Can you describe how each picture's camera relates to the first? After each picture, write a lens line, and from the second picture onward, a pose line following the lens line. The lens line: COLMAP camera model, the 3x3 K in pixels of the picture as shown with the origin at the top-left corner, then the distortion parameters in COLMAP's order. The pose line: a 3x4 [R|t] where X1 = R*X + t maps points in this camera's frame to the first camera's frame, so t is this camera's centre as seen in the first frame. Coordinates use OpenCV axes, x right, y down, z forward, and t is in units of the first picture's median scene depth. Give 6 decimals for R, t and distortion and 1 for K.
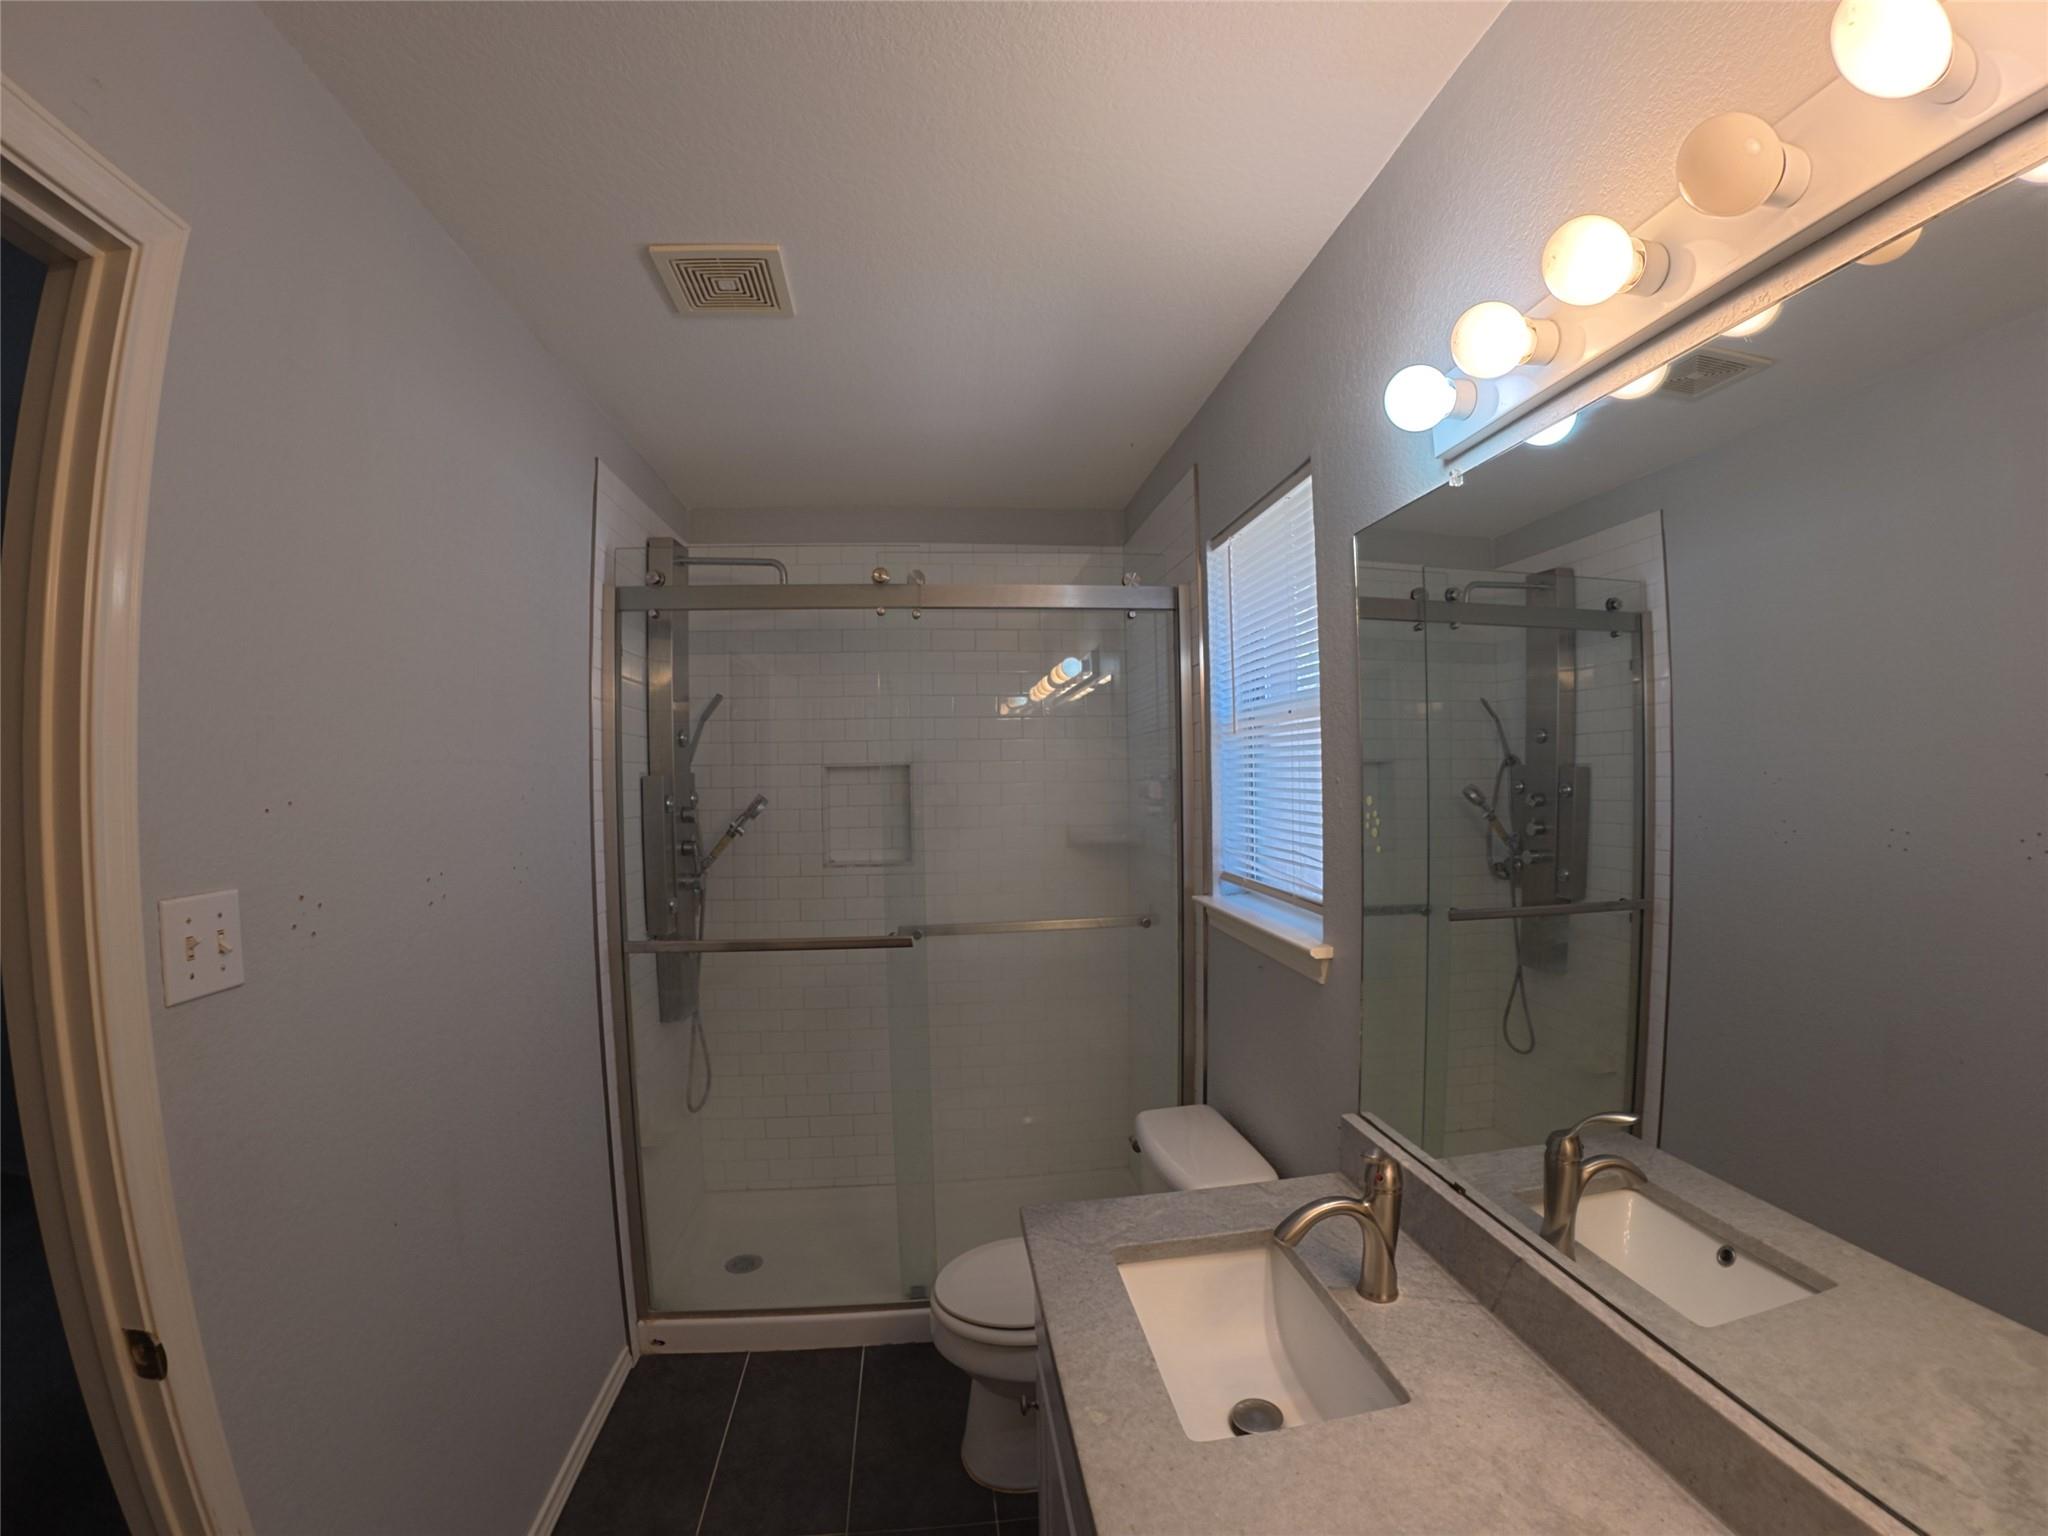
lens RADIAL K [[878.0, 0, 1027.5], [0, 878.0, 738.4], [0, 0, 1]] dist [-0.116493, 0.017485]
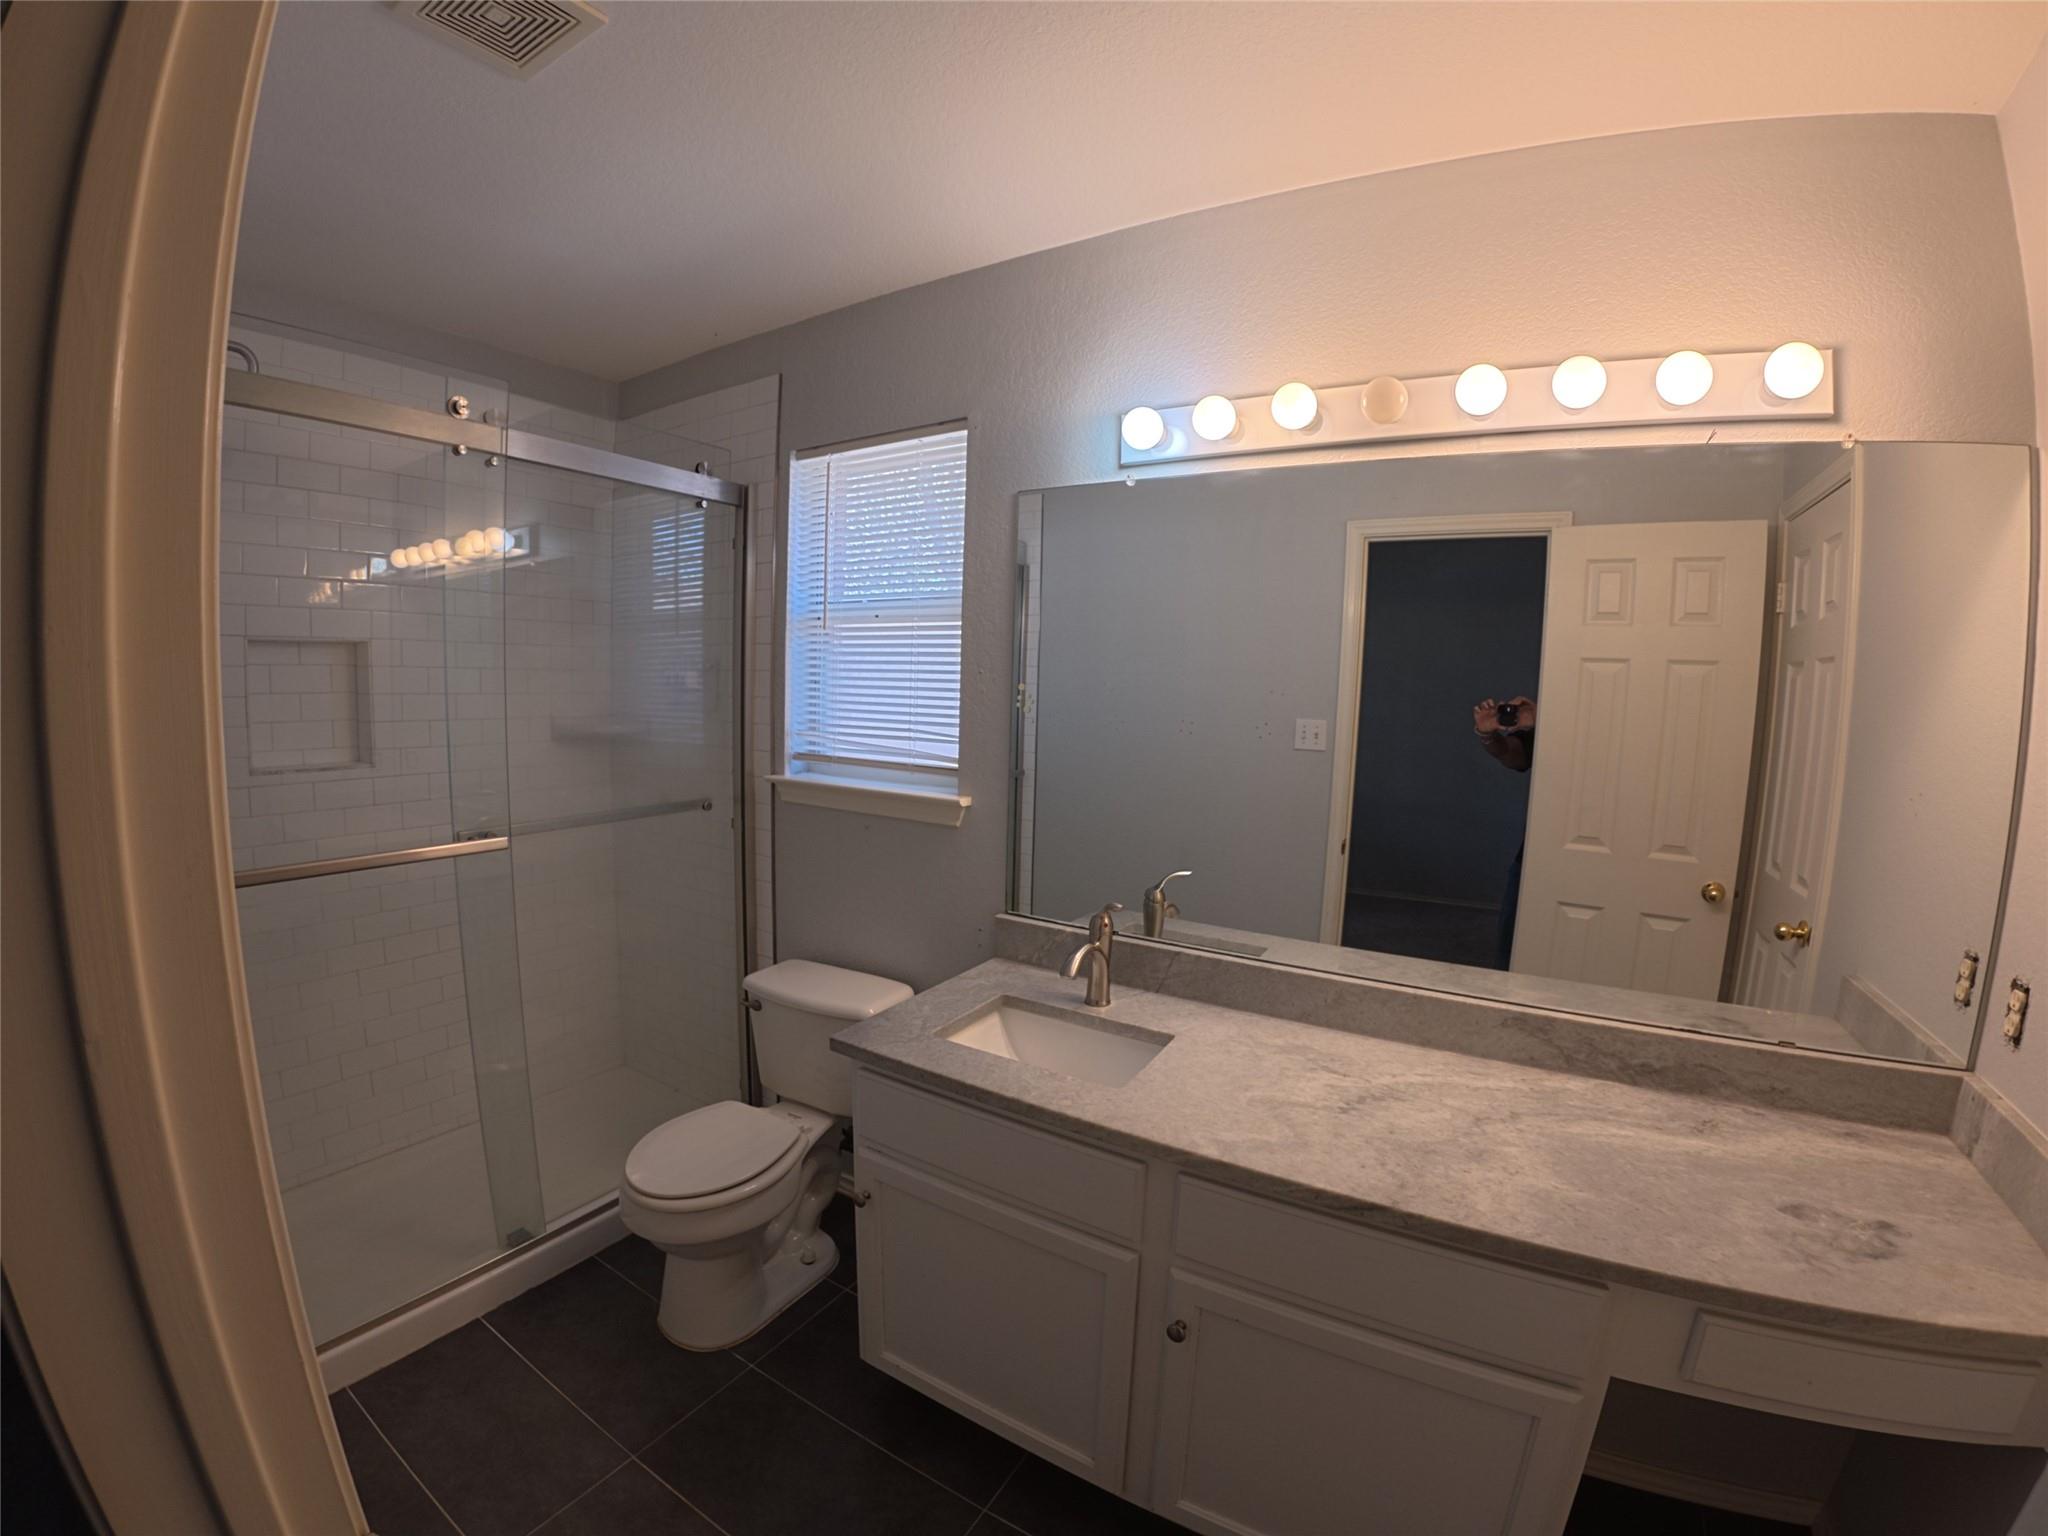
lens RADIAL K [[861.8, 0, 1046.9], [0, 861.8, 774.5], [0, 0, 1]] dist [-0.109535, 0.010232]
pose [[0.604631, -0.050569, 0.794899, -0.457075], [-0.069050, 0.990898, 0.115560, 0.030798], [-0.793507, -0.124759, 0.595636, 0.078434]]
